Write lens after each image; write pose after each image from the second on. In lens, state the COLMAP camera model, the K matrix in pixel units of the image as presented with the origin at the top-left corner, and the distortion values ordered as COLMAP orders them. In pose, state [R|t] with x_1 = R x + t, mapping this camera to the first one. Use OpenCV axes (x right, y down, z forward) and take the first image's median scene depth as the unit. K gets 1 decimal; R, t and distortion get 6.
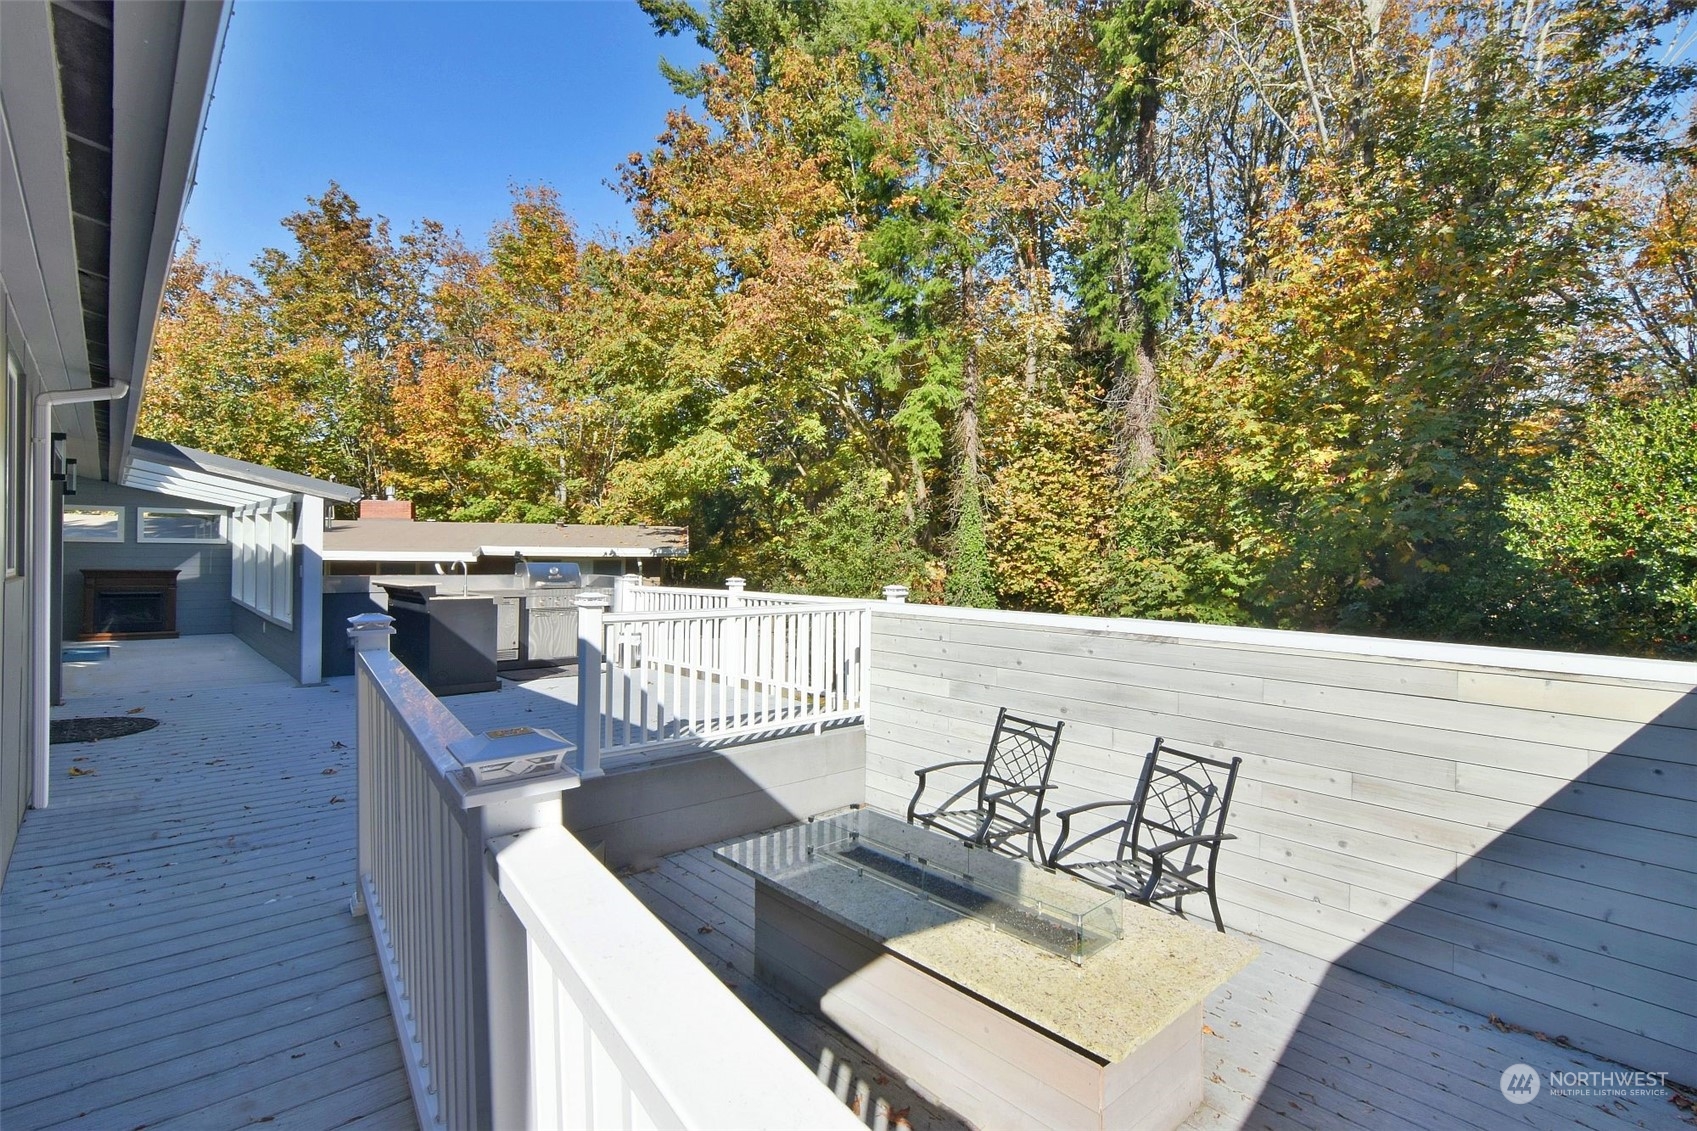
lens RADIAL K [[816.9, 0, 848.5], [0, 816.9, 565.5], [0, 0, 1]] dist [0.004272, -0.000330]
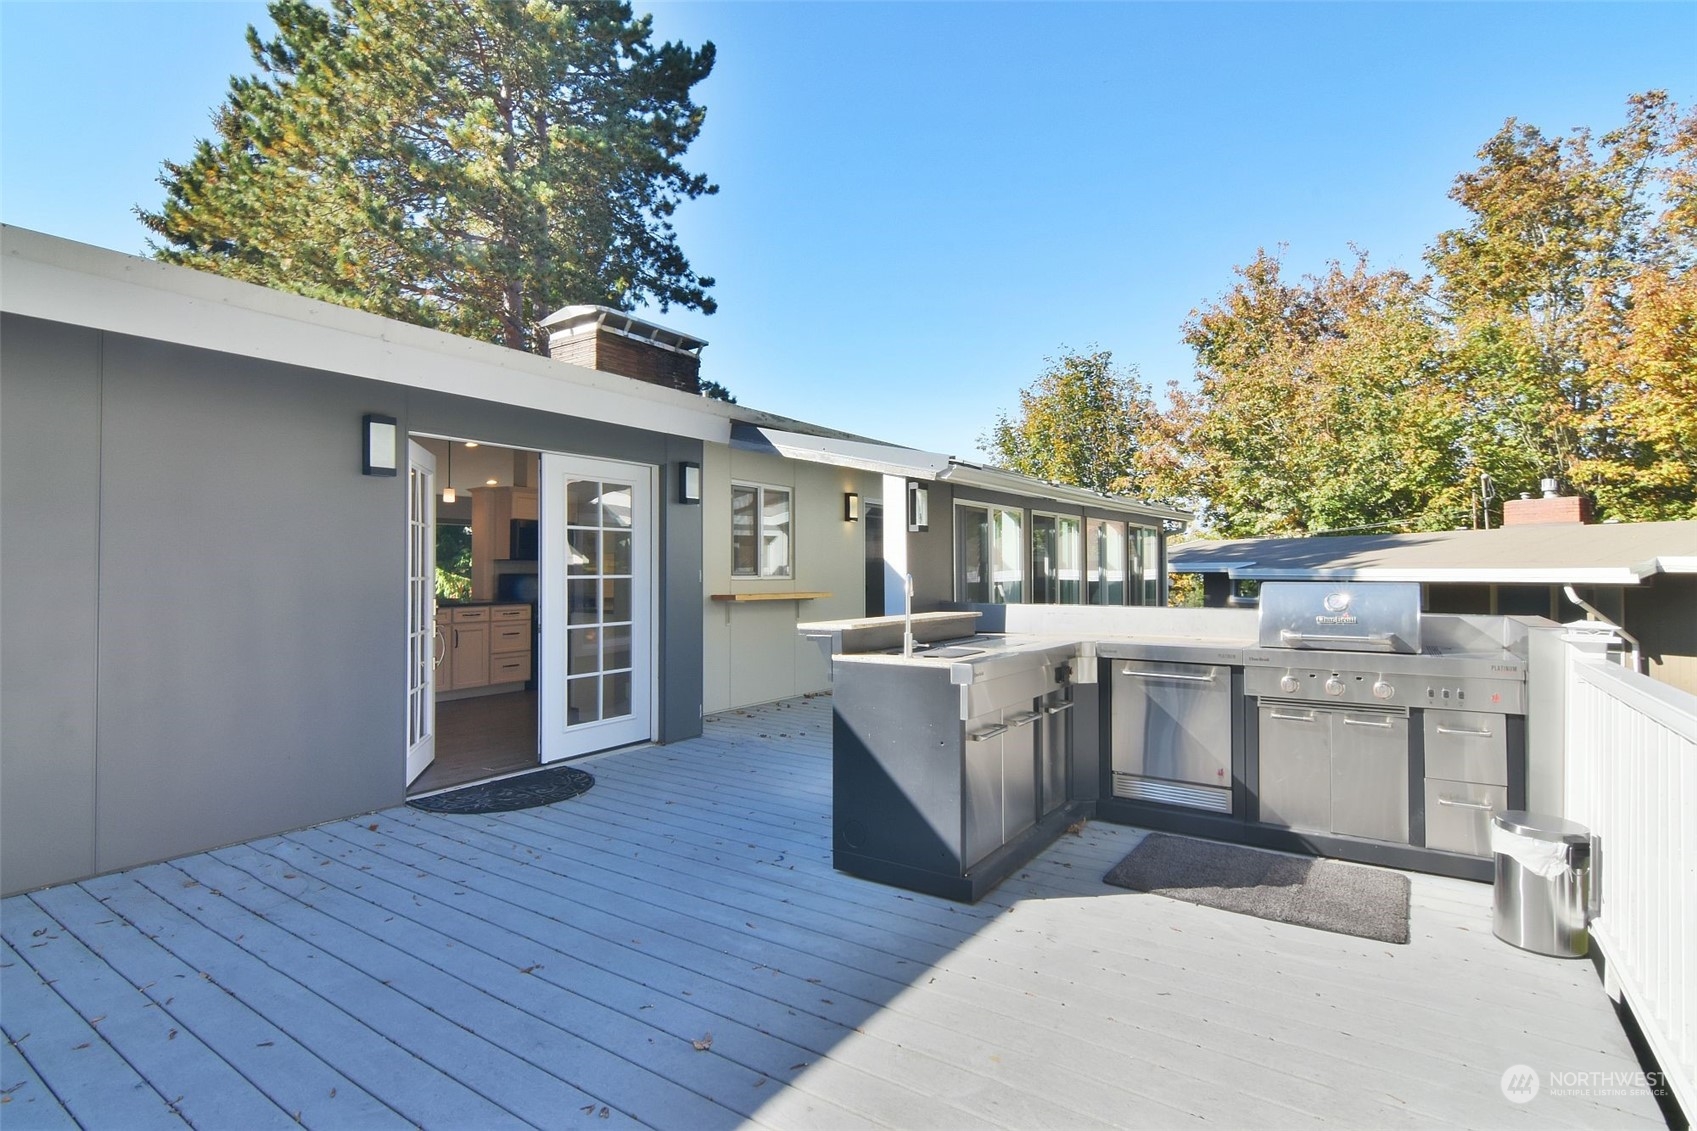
lens RADIAL K [[816.9, 0, 848.5], [0, 816.9, 565.5], [0, 0, 1]] dist [0.004272, -0.000330]
pose [[0.249841, -0.018646, -0.968107, -0.010132], [-0.005721, 0.999769, -0.020733, -0.000927], [0.968270, 0.010719, 0.249676, 0.187597]]
